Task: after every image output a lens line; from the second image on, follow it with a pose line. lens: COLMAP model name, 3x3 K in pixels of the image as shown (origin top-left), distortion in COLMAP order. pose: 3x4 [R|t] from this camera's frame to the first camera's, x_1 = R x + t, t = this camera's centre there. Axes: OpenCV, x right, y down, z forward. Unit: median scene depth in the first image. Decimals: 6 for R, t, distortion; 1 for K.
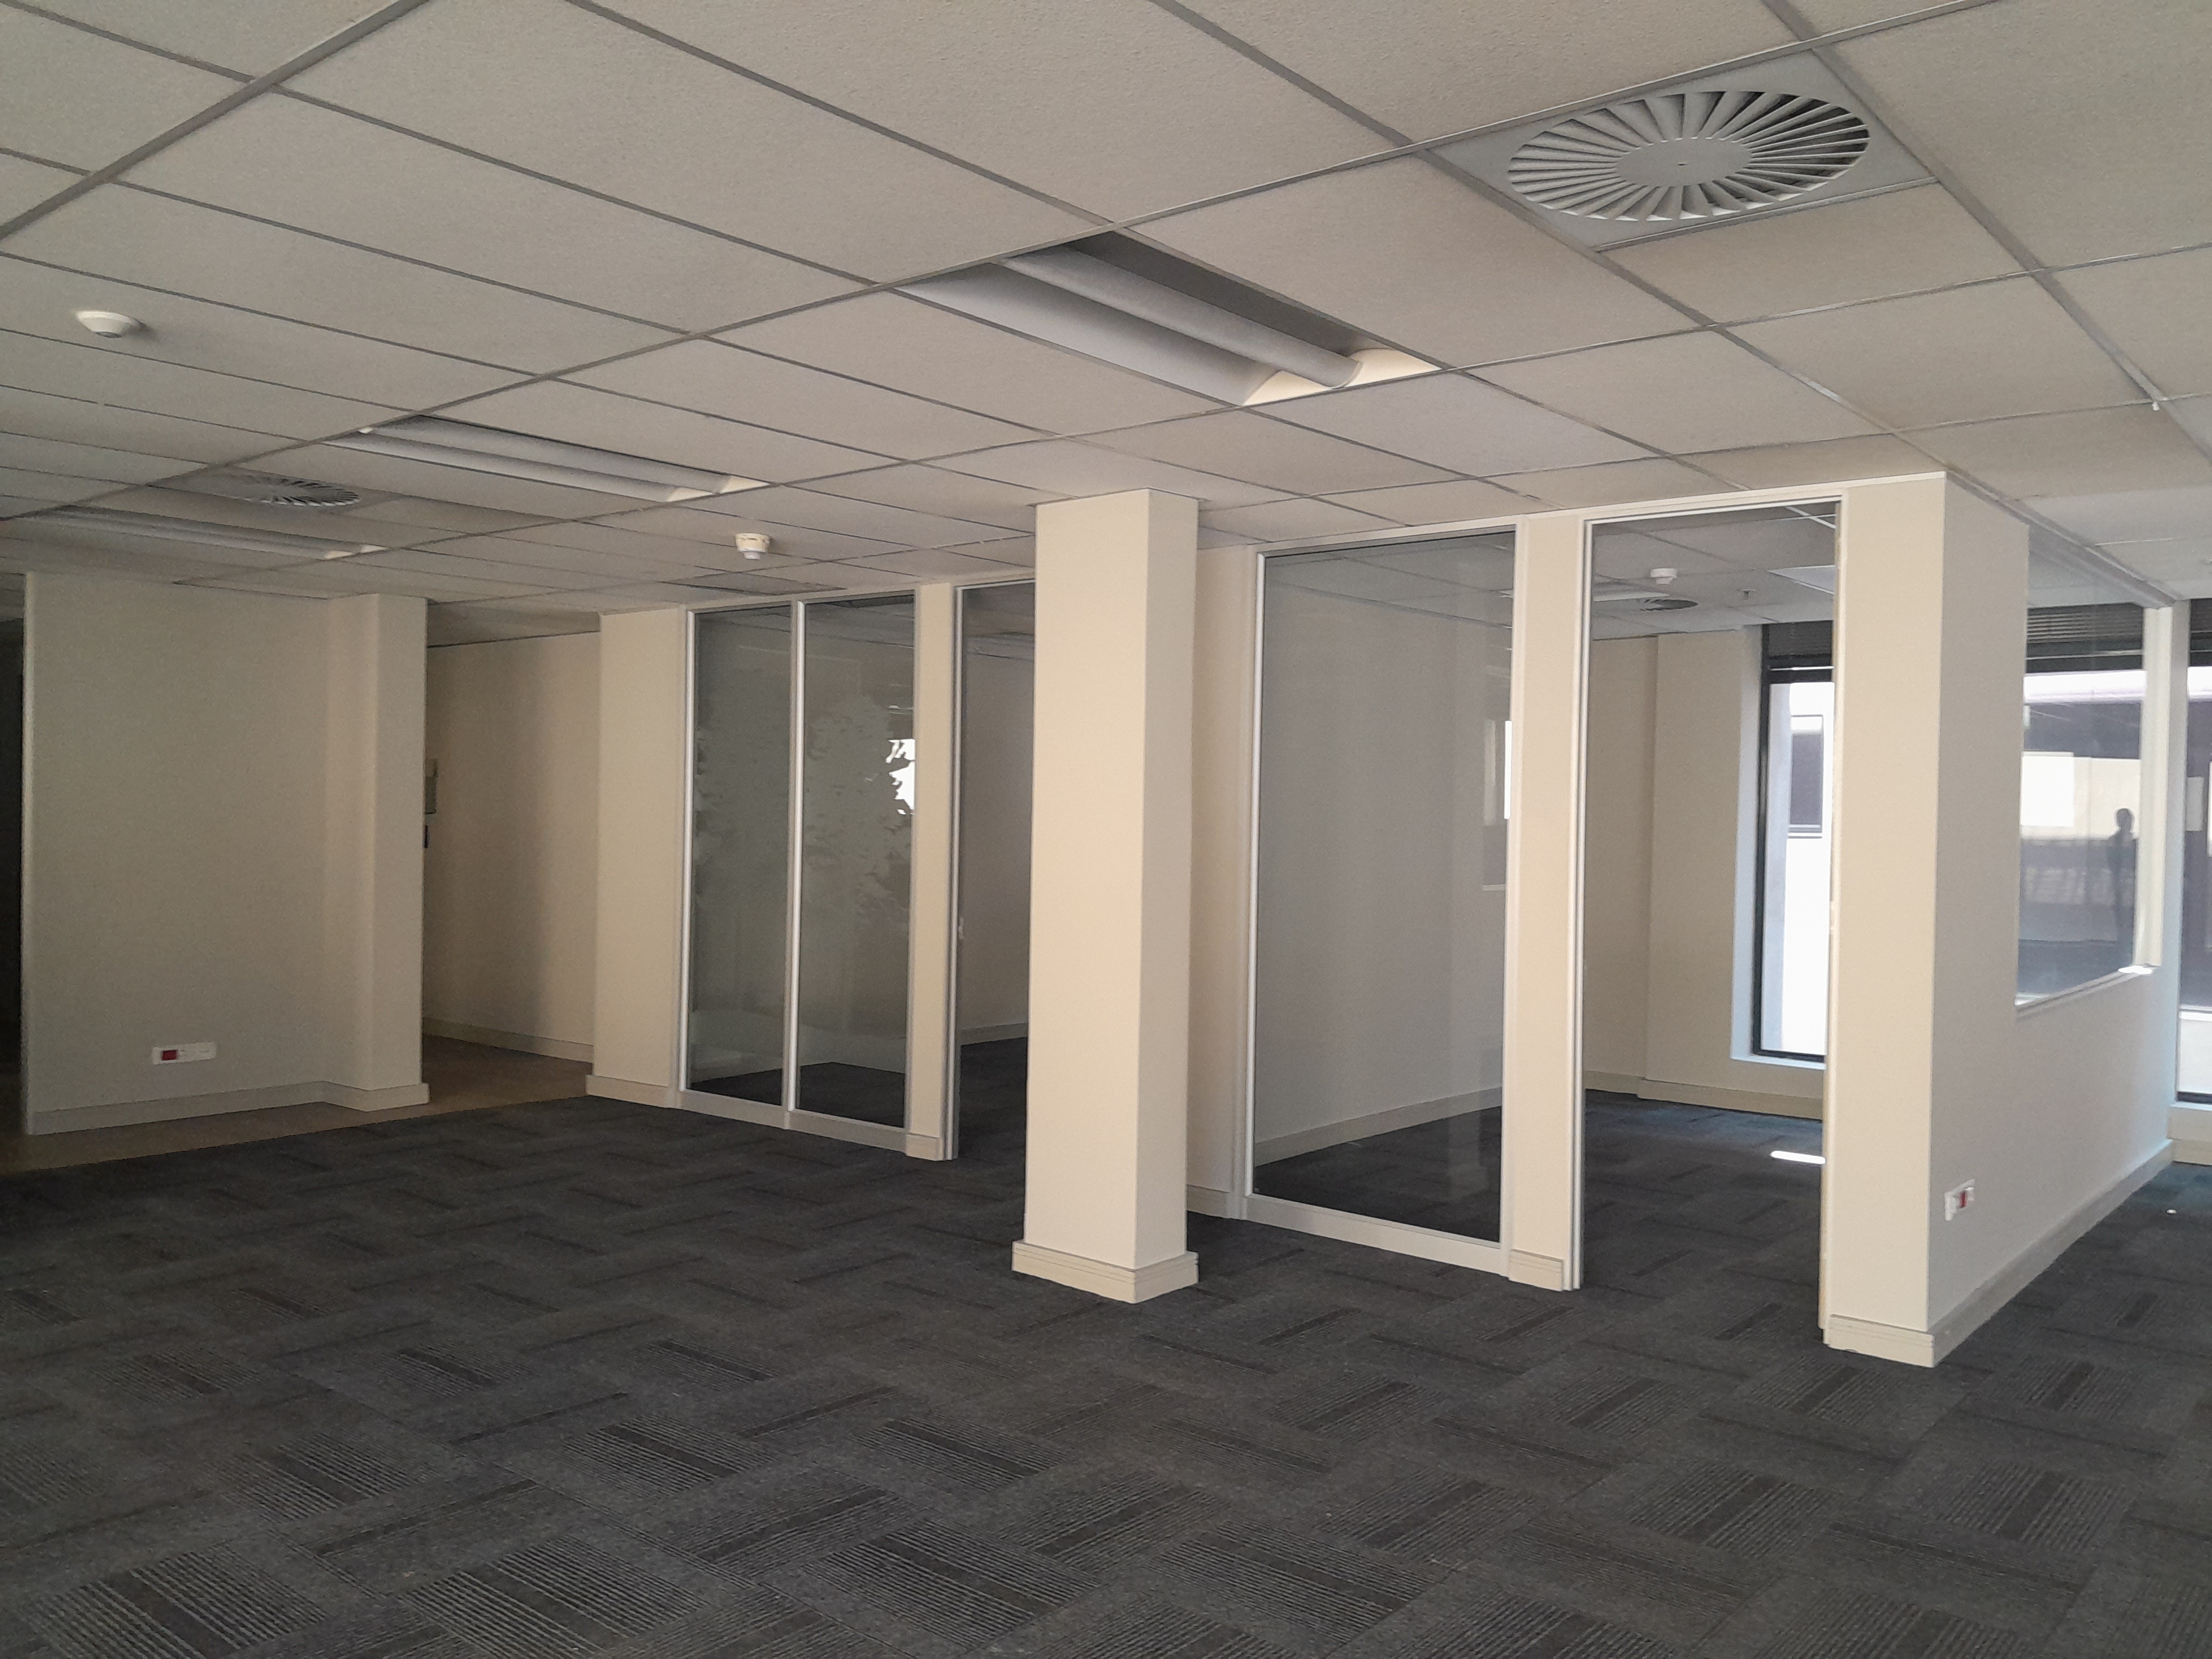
lens RADIAL K [[1740.2, 0, 1152.3], [0, 1740.2, 834.2], [0, 0, 1]] dist [0.075959, -0.113285]
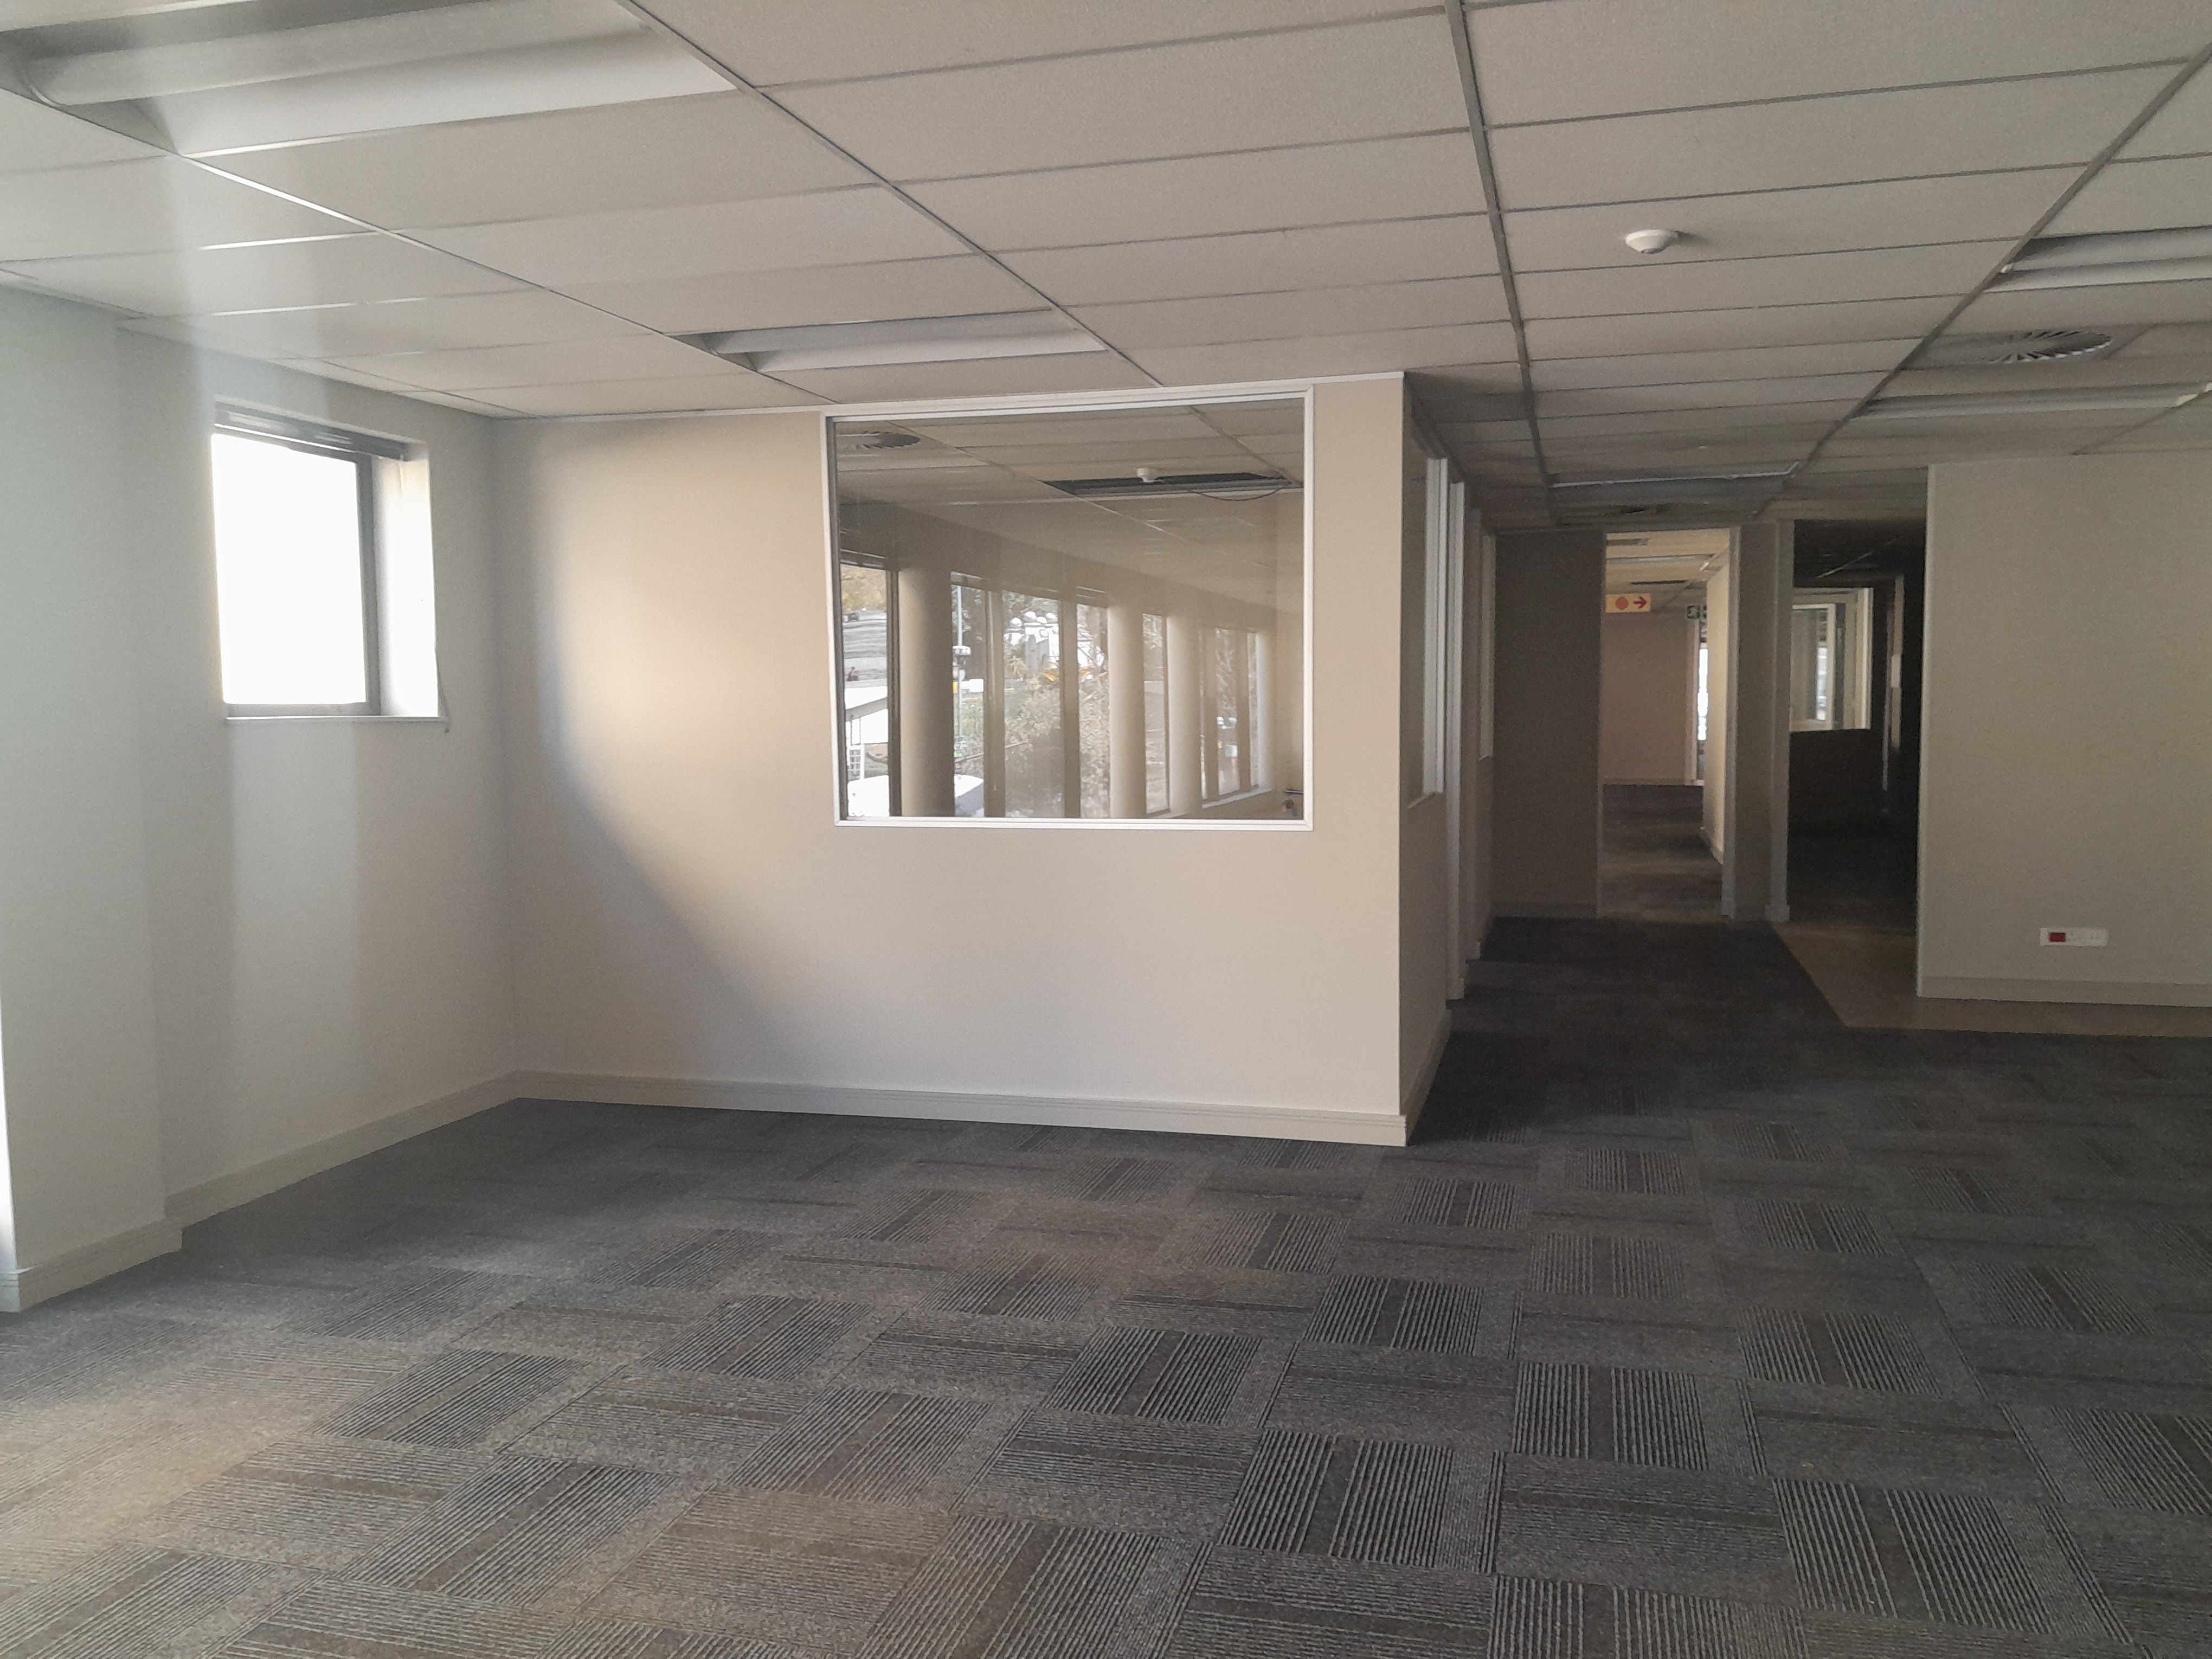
lens RADIAL K [[1768.9, 0, 1106.0], [0, 1768.9, 829.5], [0, 0, 1]] dist [0.009457, -0.001956]
pose [[0.400799, 0.052243, -0.914675, 0.224652], [0.005717, 0.998211, 0.059519, 0.004296], [0.916148, -0.029085, 0.399783, 0.189191]]
